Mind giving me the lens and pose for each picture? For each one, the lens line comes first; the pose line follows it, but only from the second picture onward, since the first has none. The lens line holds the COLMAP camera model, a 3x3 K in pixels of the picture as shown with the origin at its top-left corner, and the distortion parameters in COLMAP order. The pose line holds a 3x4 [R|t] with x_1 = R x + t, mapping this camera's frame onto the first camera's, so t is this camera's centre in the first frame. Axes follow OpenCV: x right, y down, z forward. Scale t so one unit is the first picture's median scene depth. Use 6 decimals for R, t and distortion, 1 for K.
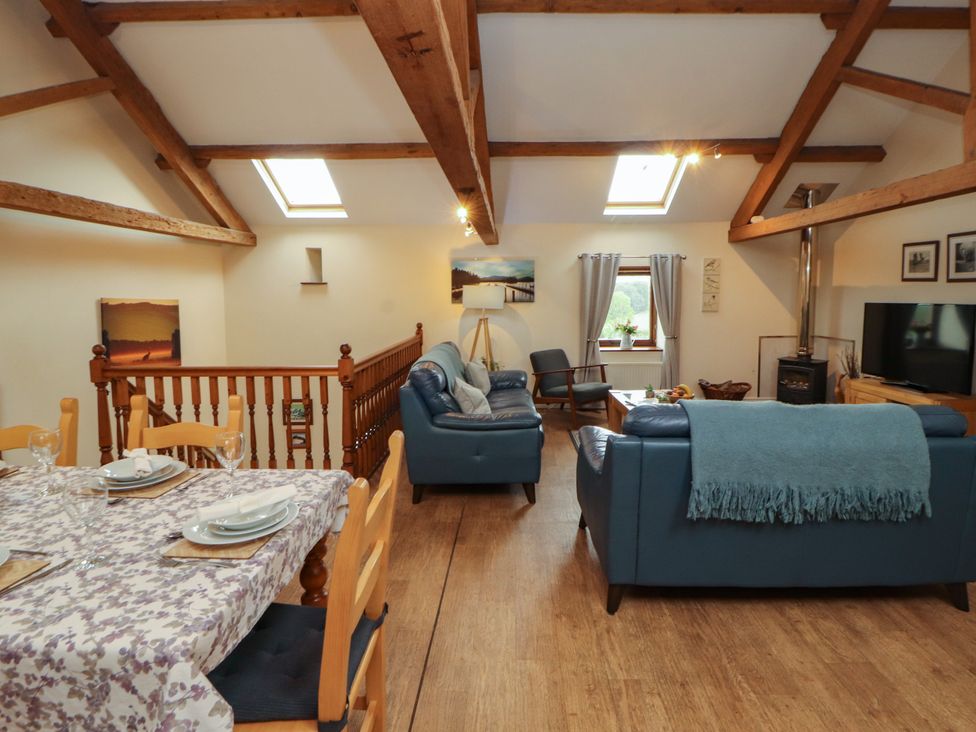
lens RADIAL K [[506.6, 0, 499.0], [0, 506.6, 336.9], [0, 0, 1]] dist [0.001101, -0.012509]
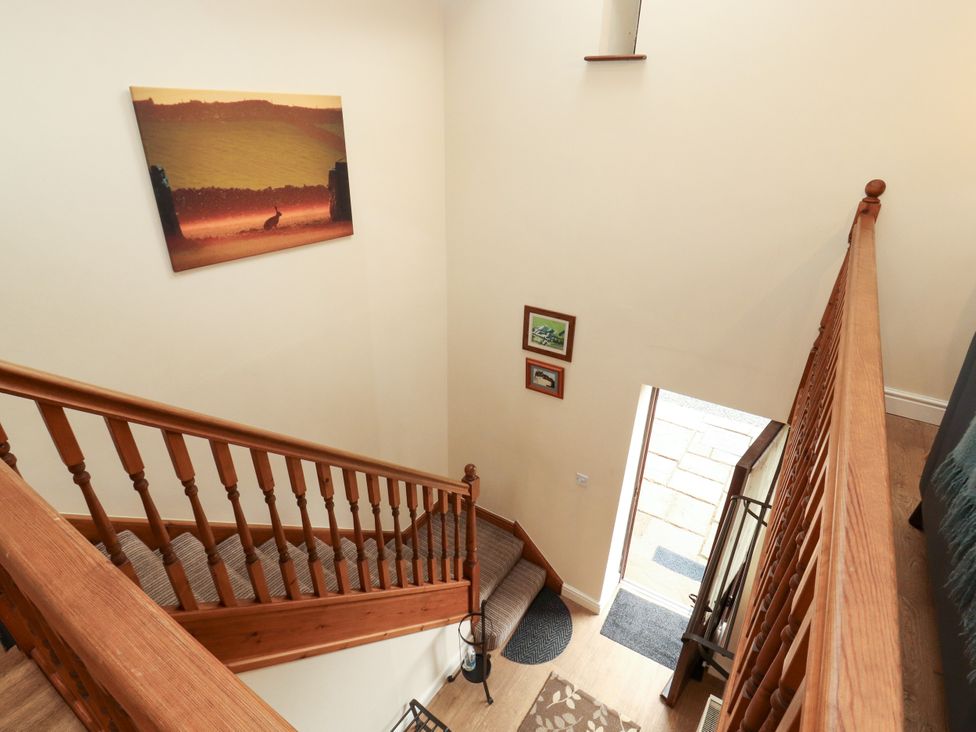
lens RADIAL K [[506.9, 0, 488.0], [0, 506.9, 366.0], [0, 0, 1]] dist [0.002439, -0.016976]
pose [[0.845452, 0.259291, -0.466882, -0.202227], [-0.057469, 0.913323, 0.403162, -0.037928], [0.530950, -0.314023, 0.787072, 0.562181]]
